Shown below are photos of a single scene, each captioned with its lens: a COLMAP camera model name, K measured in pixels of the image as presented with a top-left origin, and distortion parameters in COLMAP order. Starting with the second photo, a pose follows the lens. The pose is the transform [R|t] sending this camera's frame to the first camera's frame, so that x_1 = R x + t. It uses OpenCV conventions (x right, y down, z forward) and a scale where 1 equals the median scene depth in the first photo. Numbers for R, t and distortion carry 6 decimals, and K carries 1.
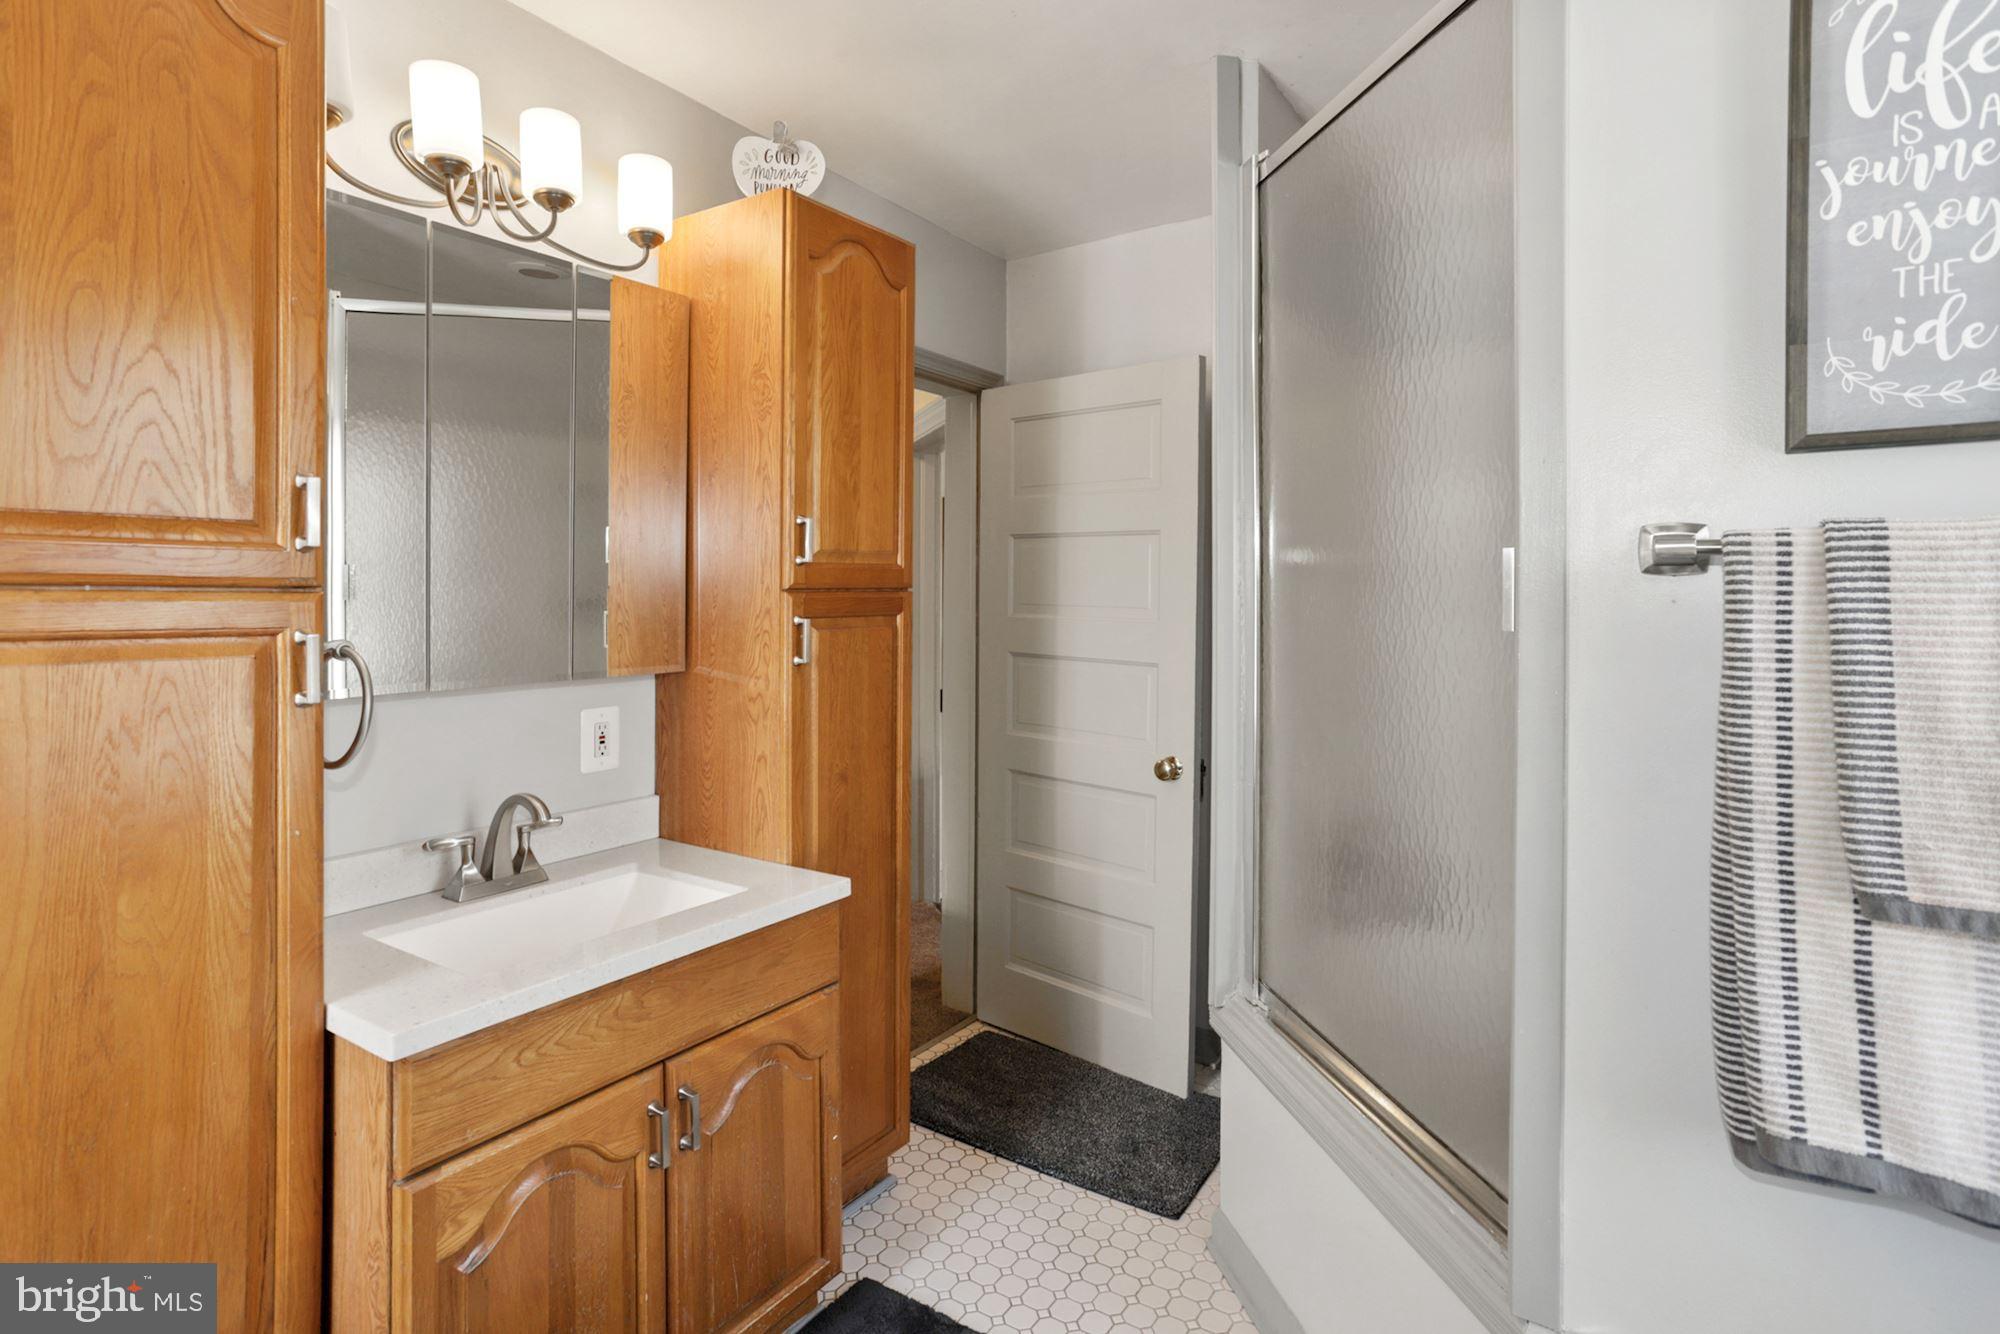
lens RADIAL K [[1010.0, 0, 995.7], [0, 1010.0, 595.1], [0, 0, 1]] dist [-0.019953, 0.012361]
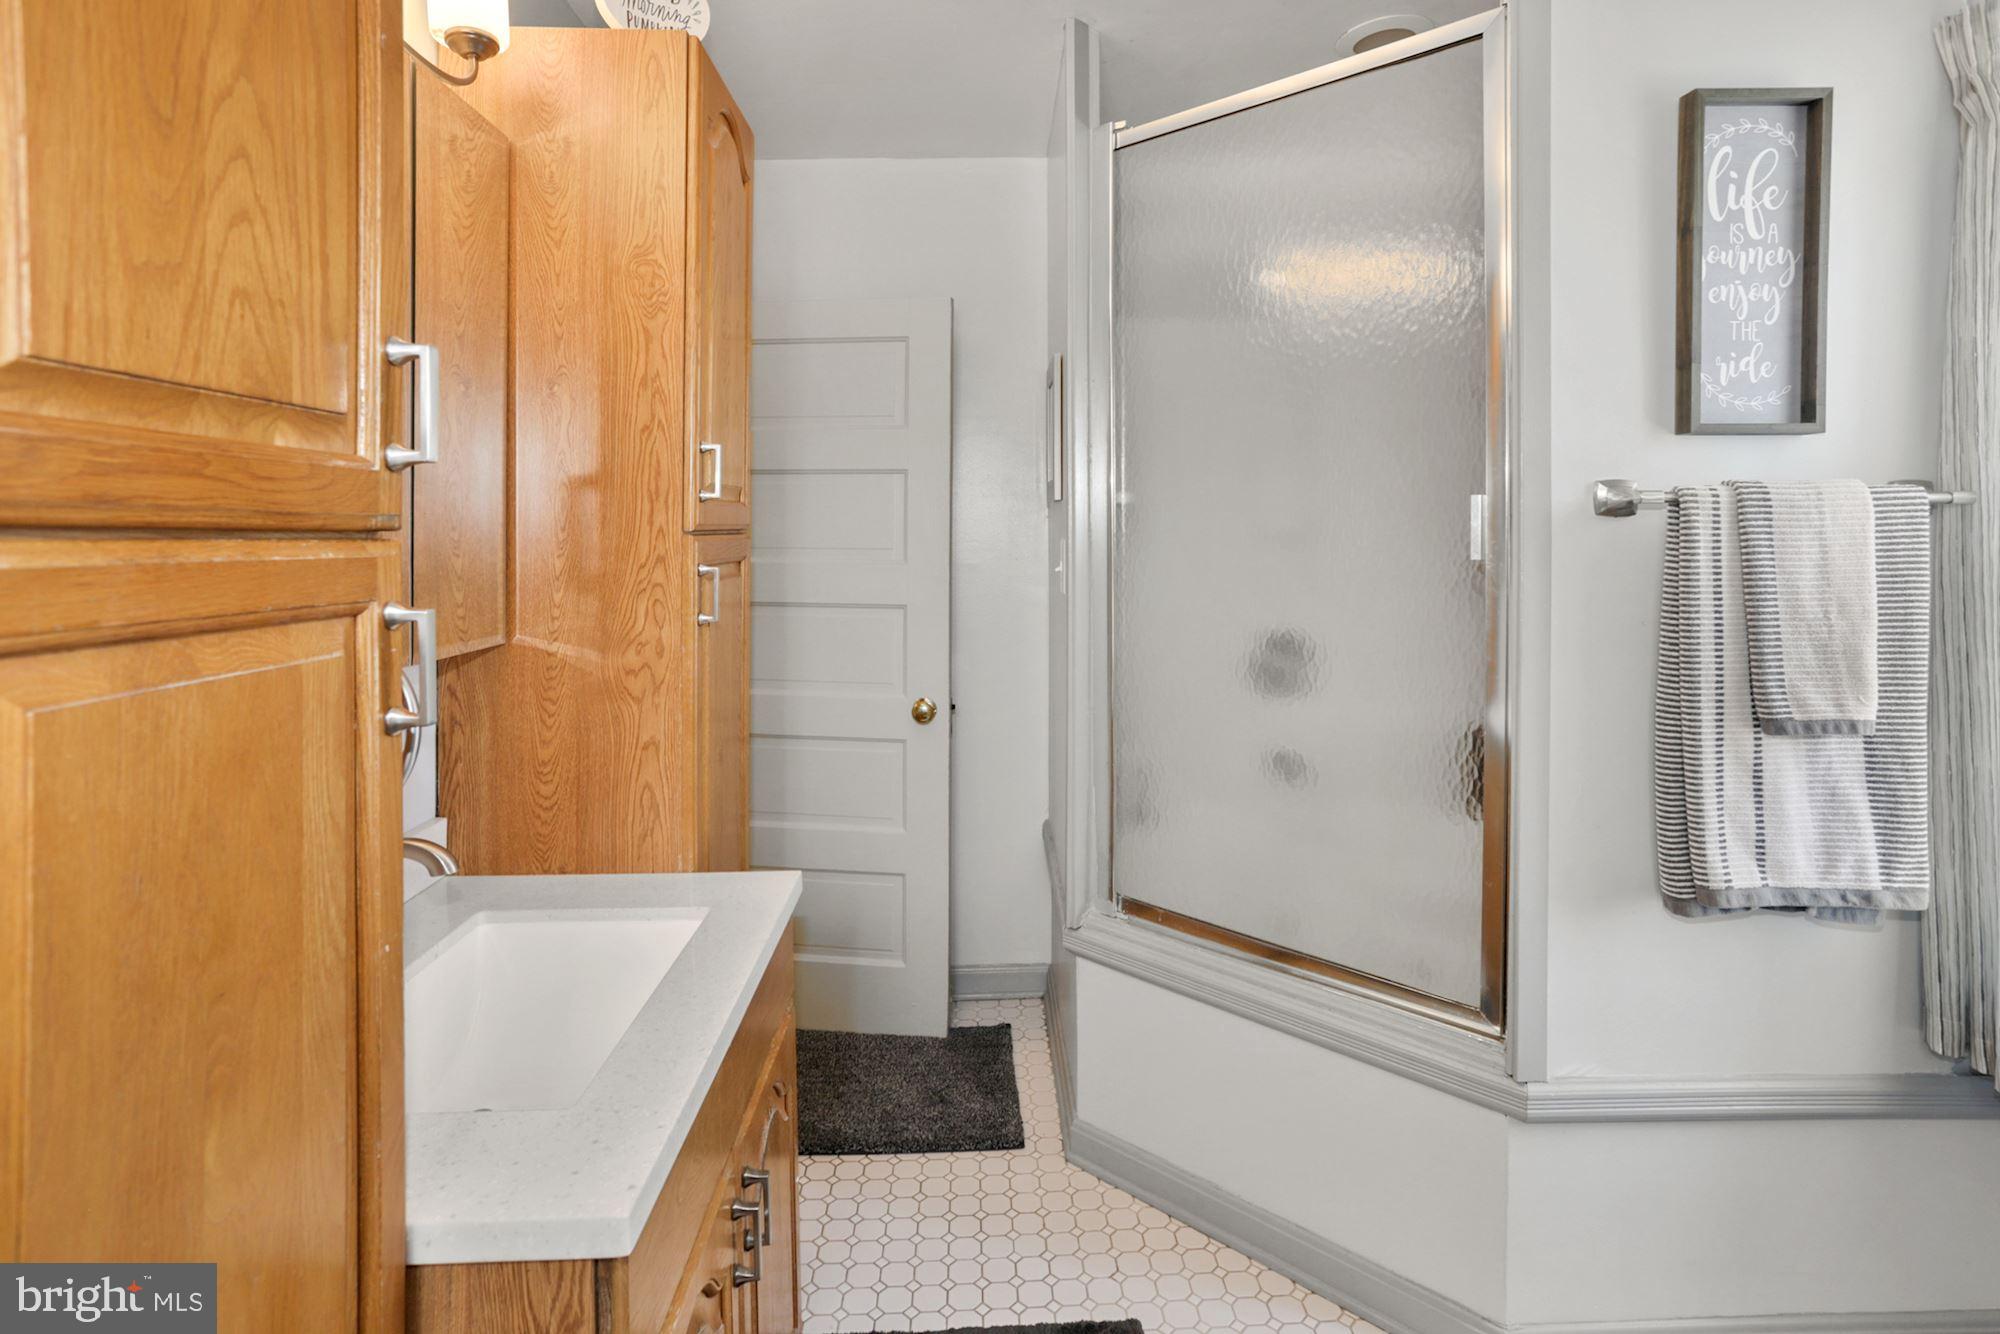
lens RADIAL K [[1017.6, 0, 991.5], [0, 1017.6, 539.0], [0, 0, 1]] dist [-0.015769, 0.000657]
pose [[0.812555, -0.008362, 0.582825, -0.485826], [0.008275, 0.999962, 0.002811, 0.000138], [-0.582826, 0.002539, 0.812593, 0.199093]]
